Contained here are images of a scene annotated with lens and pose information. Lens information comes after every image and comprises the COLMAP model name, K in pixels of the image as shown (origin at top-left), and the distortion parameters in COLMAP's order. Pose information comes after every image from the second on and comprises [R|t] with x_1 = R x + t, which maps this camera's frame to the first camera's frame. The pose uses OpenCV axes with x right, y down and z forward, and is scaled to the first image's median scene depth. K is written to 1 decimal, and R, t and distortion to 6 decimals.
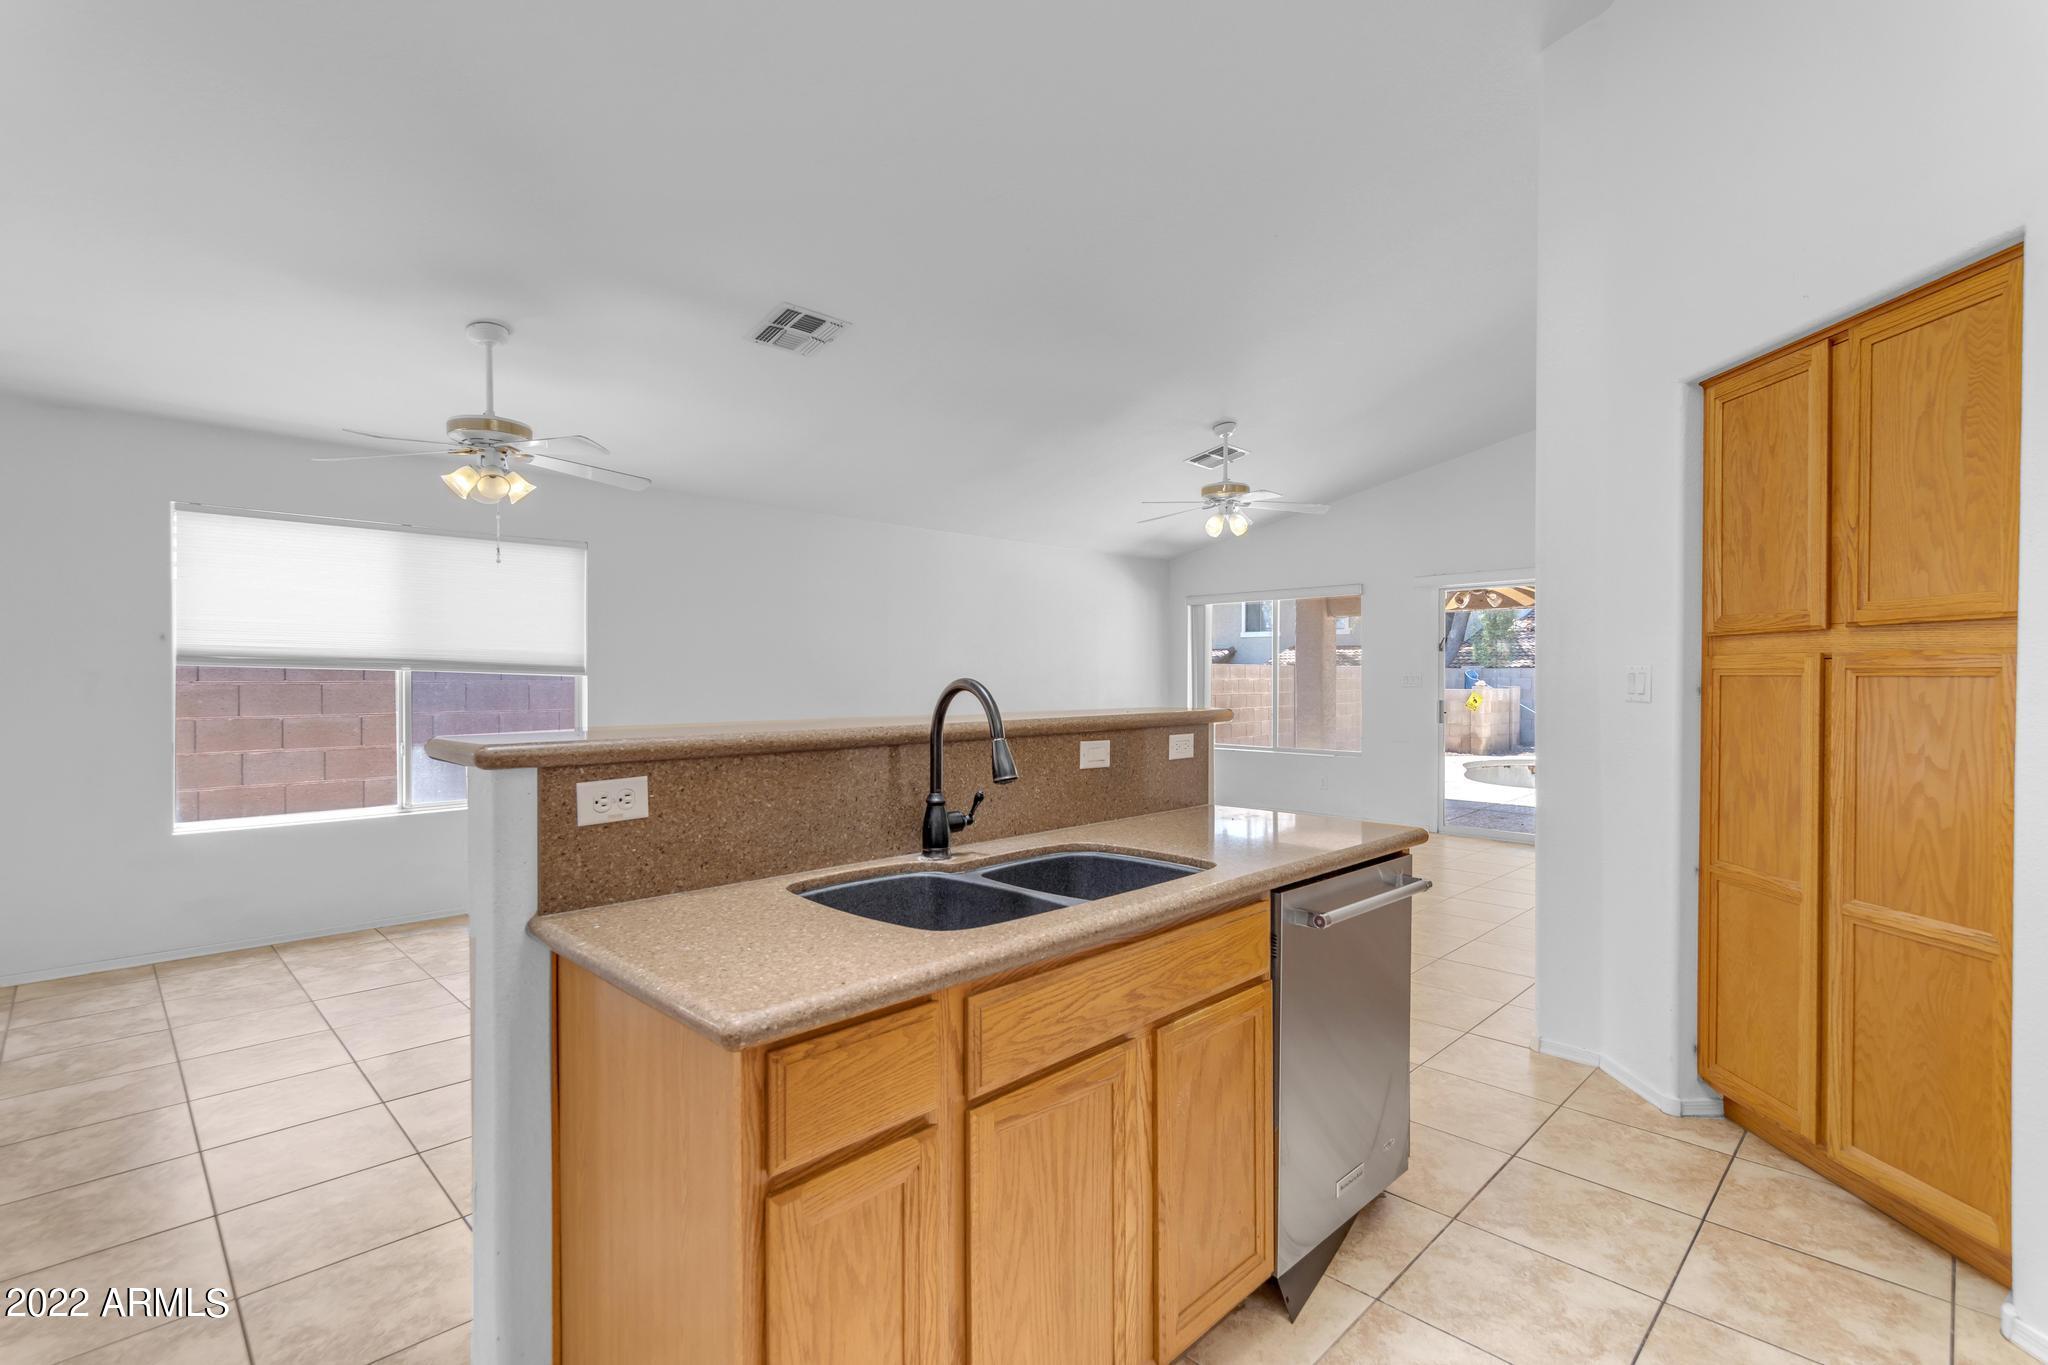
lens RADIAL K [[941.4, 0, 1018.4], [0, 941.4, 684.9], [0, 0, 1]] dist [0.003268, -0.000226]
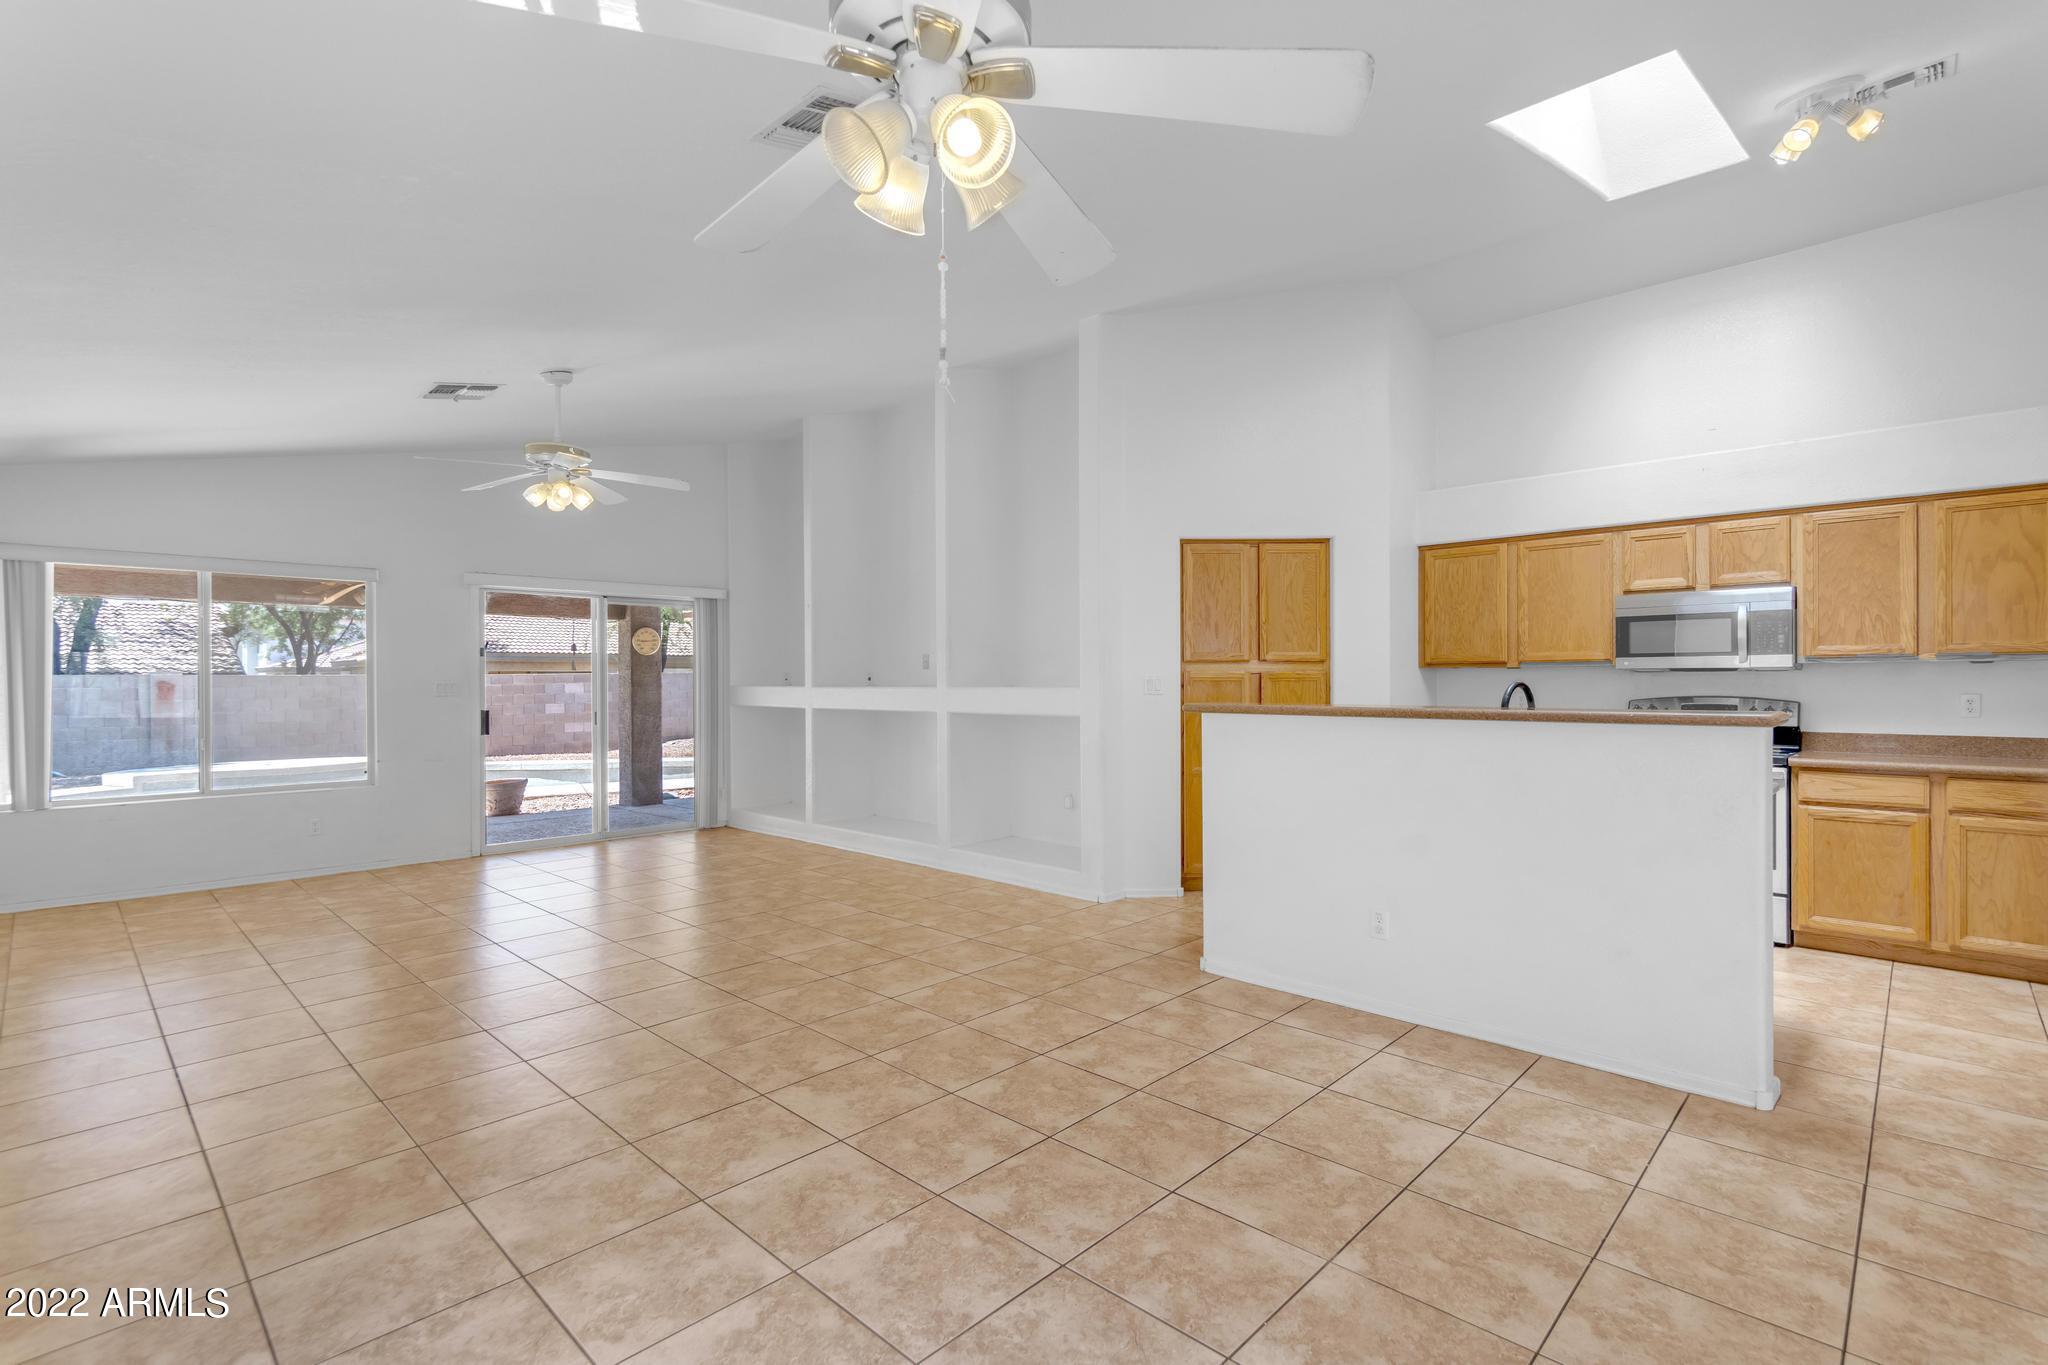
lens RADIAL K [[941.4, 0, 1018.4], [0, 941.4, 684.9], [0, 0, 1]] dist [0.003268, -0.000226]
pose [[-0.019709, -0.003398, 0.999800, -0.736208], [0.013597, 0.999901, 0.003667, -0.006791], [-0.999713, 0.013666, -0.019661, 0.768463]]
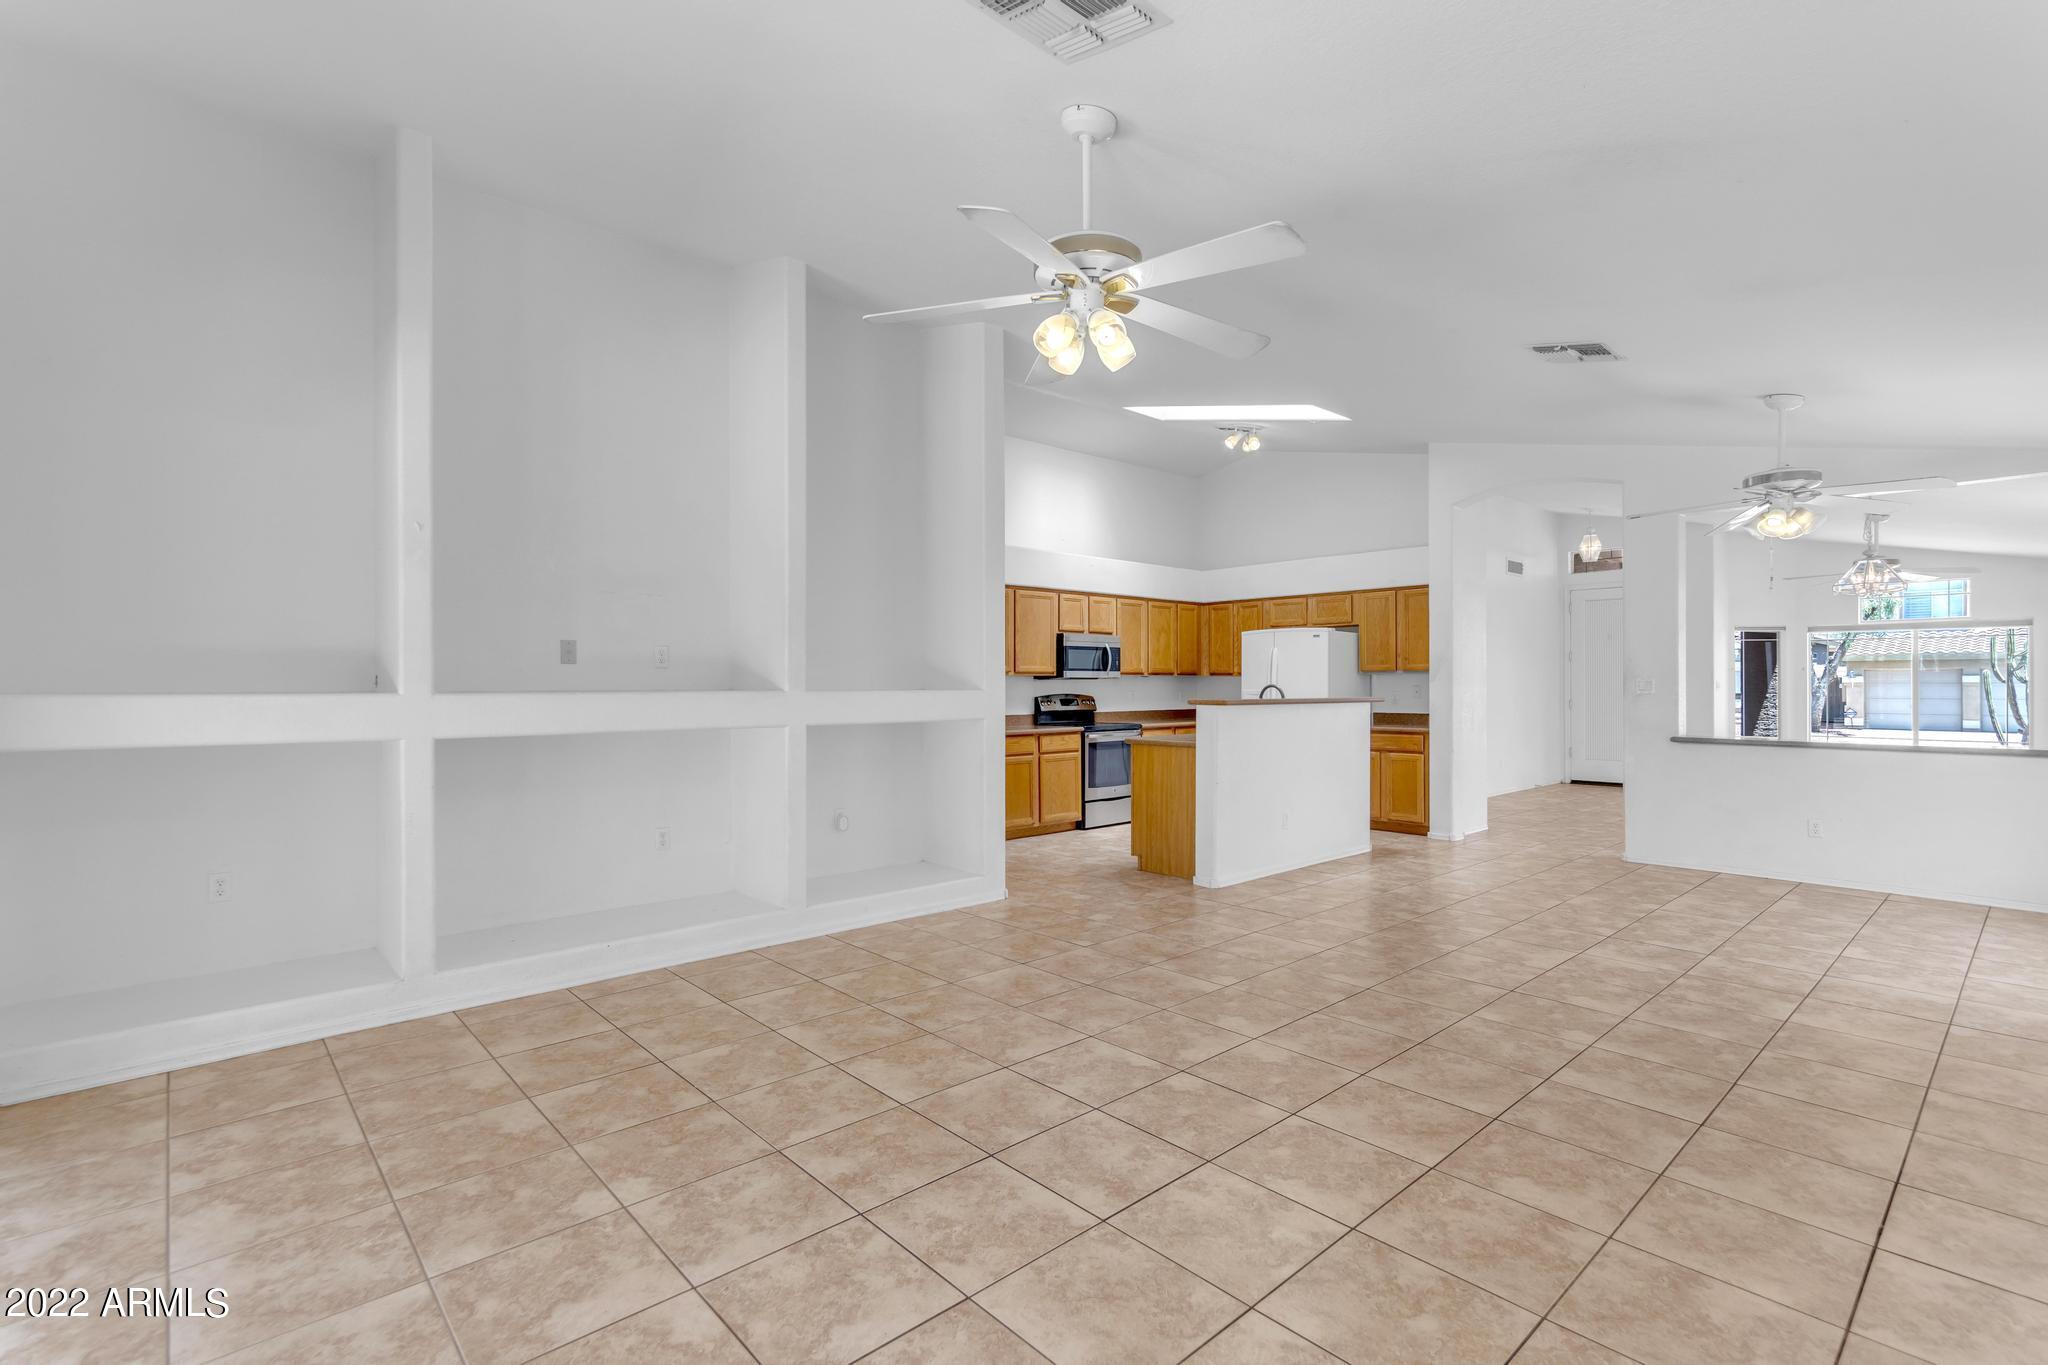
lens RADIAL K [[941.4, 0, 1018.4], [0, 941.4, 684.9], [0, 0, 1]] dist [0.003268, -0.000226]
pose [[-0.998769, 0.002855, 0.049514, 0.285122], [0.003346, 0.999946, 0.009845, -0.015753], [-0.049483, 0.009999, -0.998725, 1.782021]]
